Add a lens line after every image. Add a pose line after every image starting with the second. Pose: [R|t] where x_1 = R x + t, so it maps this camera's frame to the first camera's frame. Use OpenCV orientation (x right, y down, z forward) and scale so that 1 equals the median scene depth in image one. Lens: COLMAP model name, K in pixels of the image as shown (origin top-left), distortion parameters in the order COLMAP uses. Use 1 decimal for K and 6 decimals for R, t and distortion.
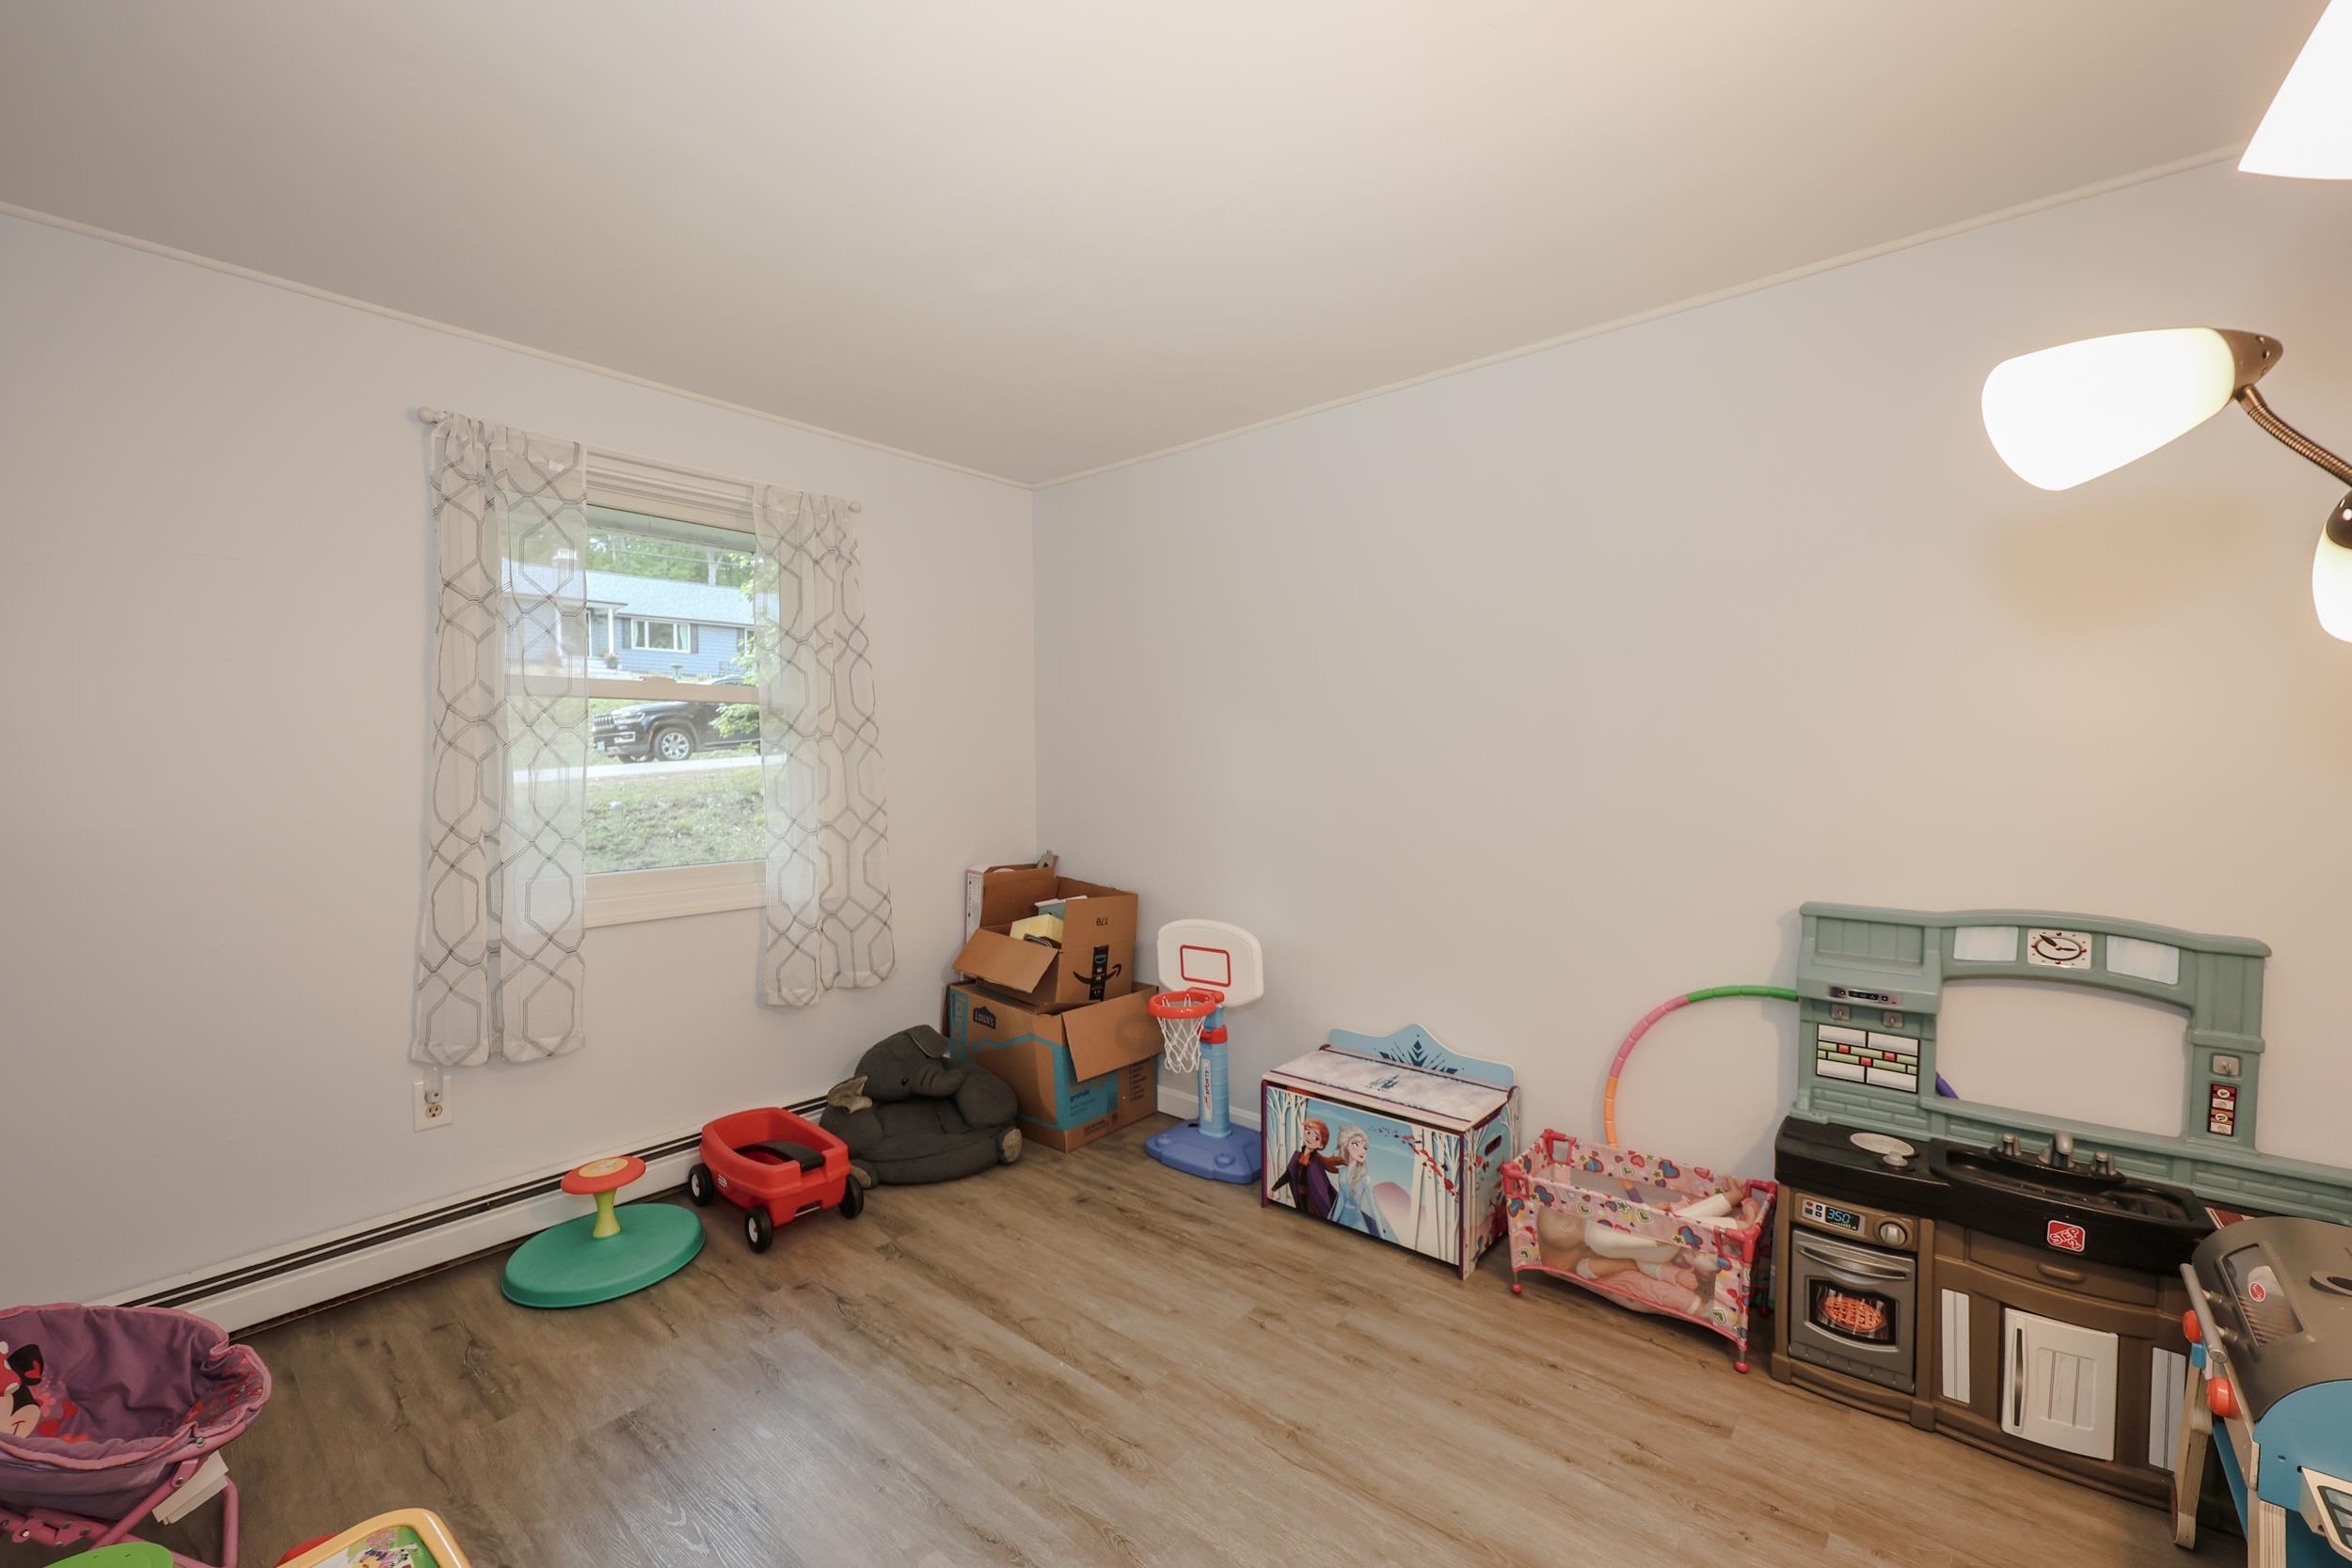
lens RADIAL K [[967.4, 0, 1173.0], [0, 967.4, 776.0], [0, 0, 1]] dist [0.001955, -0.000263]
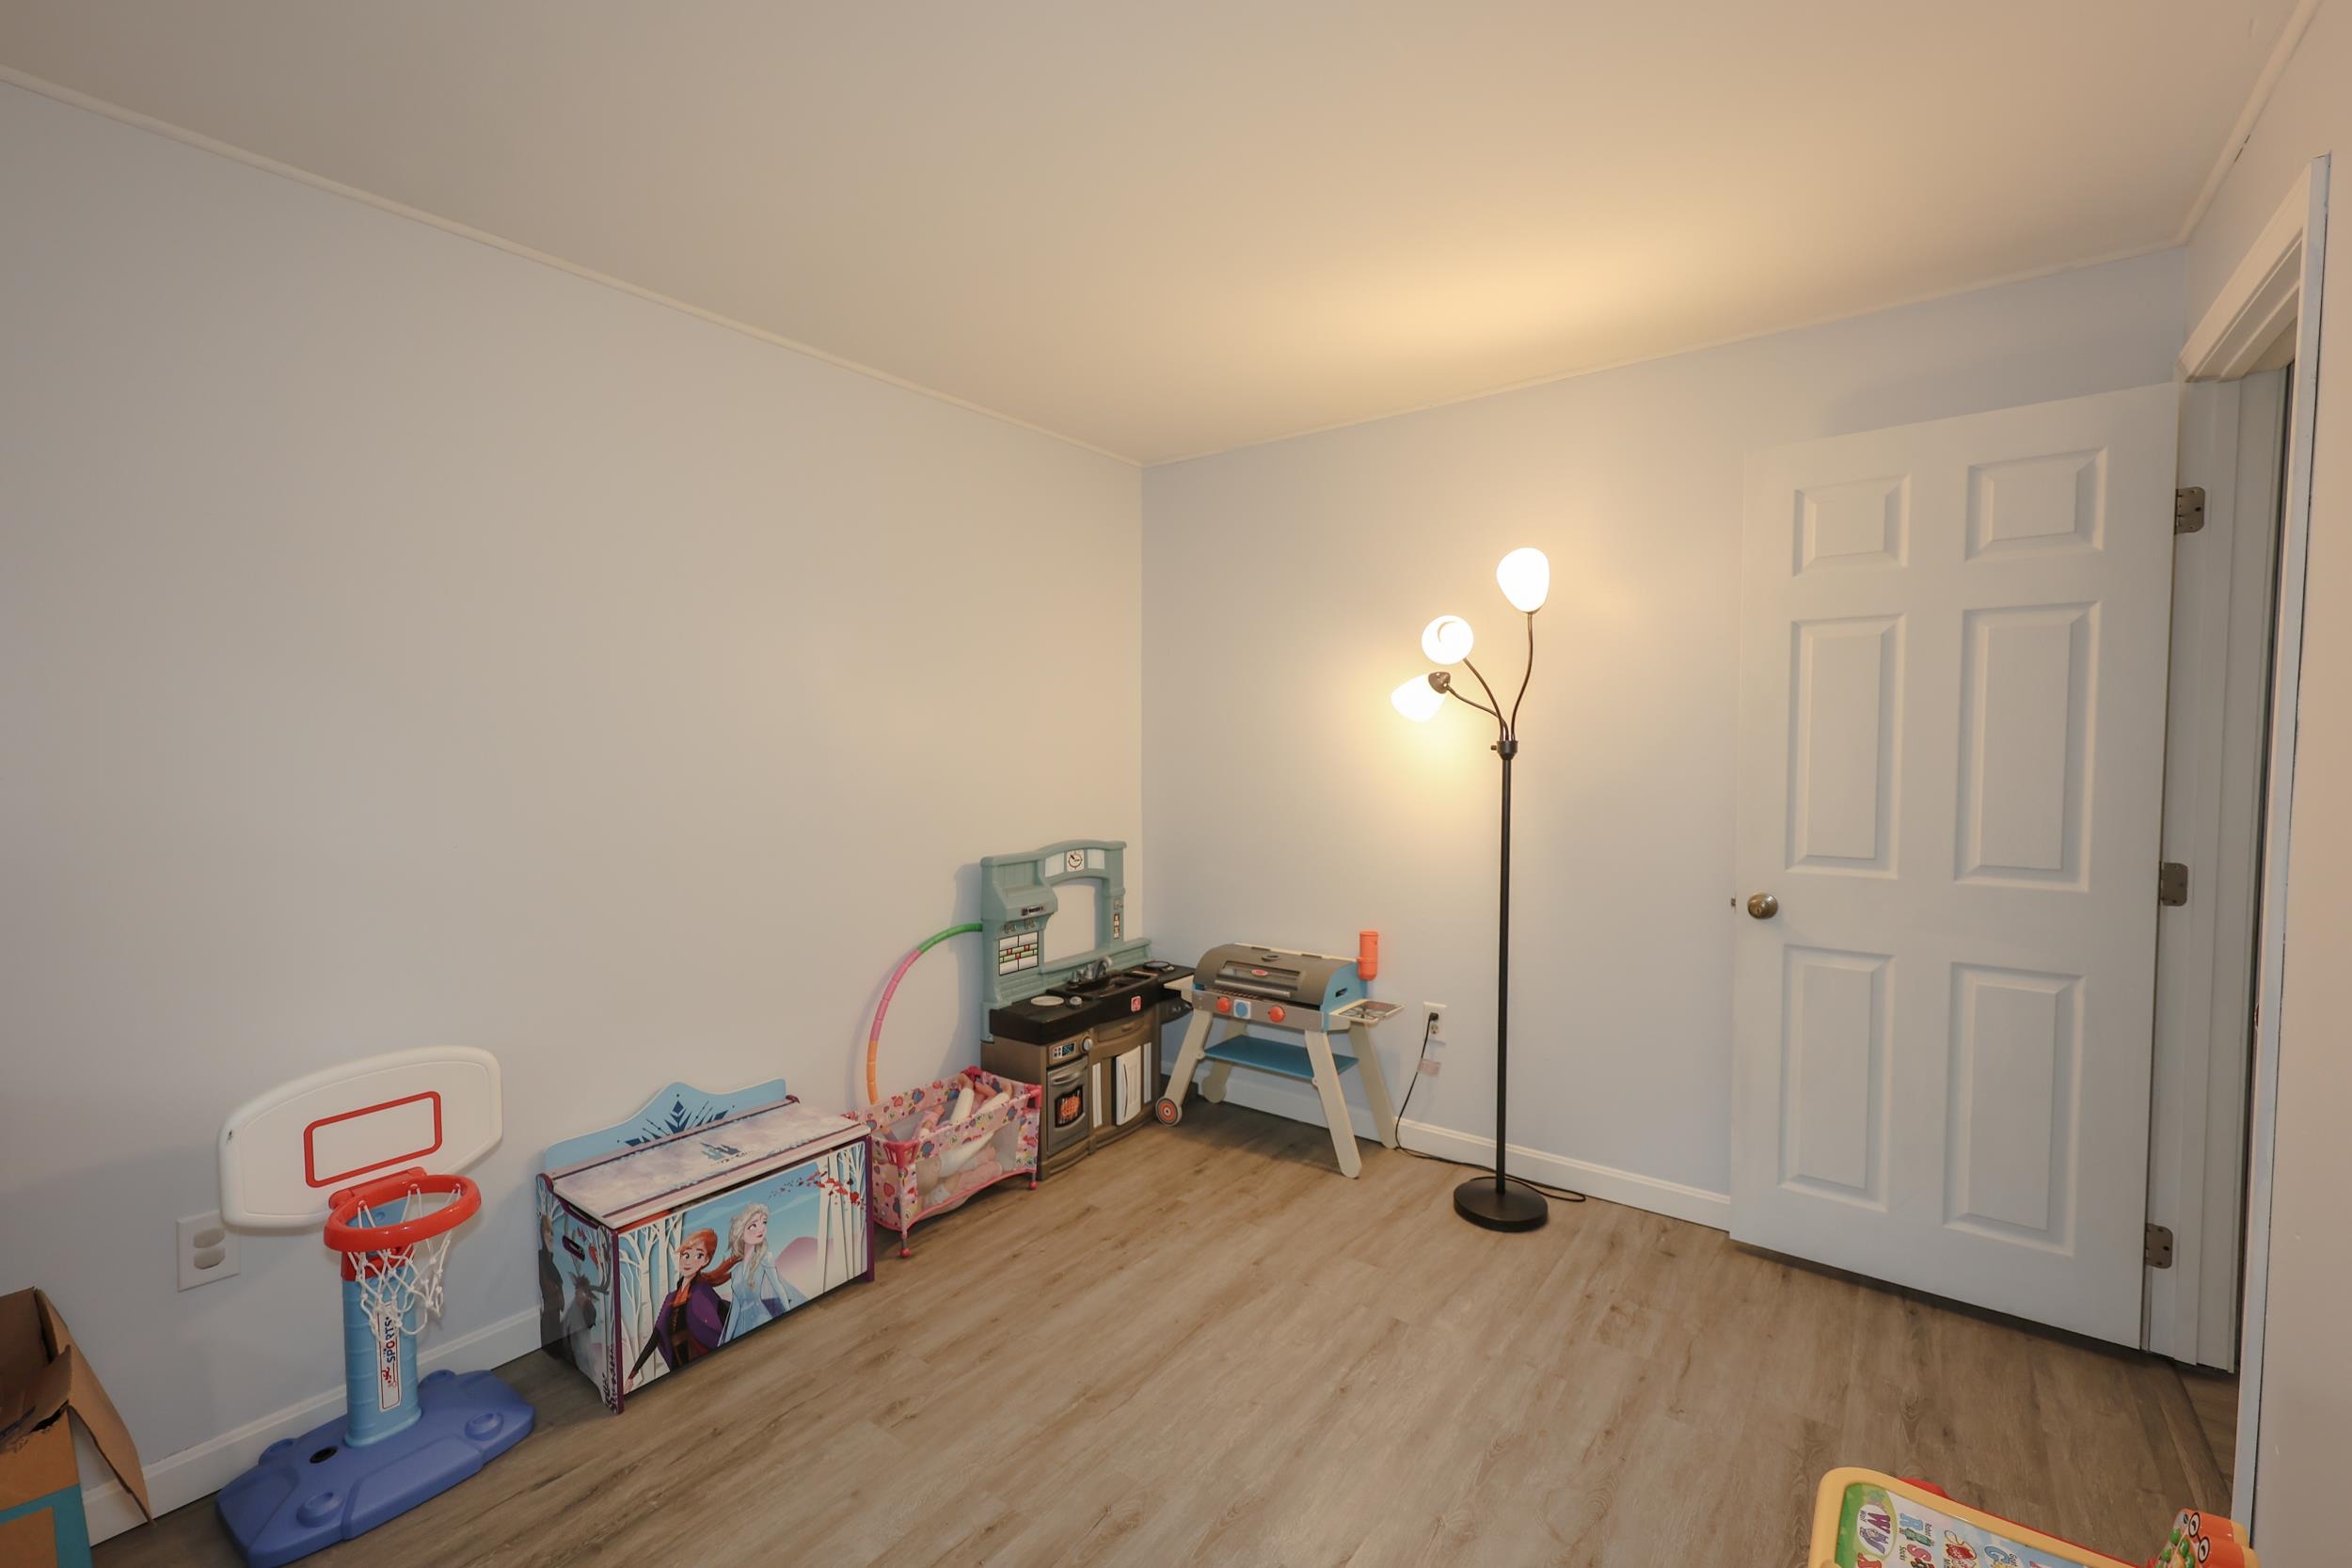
lens RADIAL K [[1001.6, 0, 1176.0], [0, 1001.6, 784.0], [0, 0, 1]] dist [0.003045, 0.000189]
pose [[-0.073287, -0.038127, 0.996582, -0.729077], [0.023961, 0.998913, 0.039978, -0.023856], [-0.997023, 0.026809, -0.072294, 0.745861]]
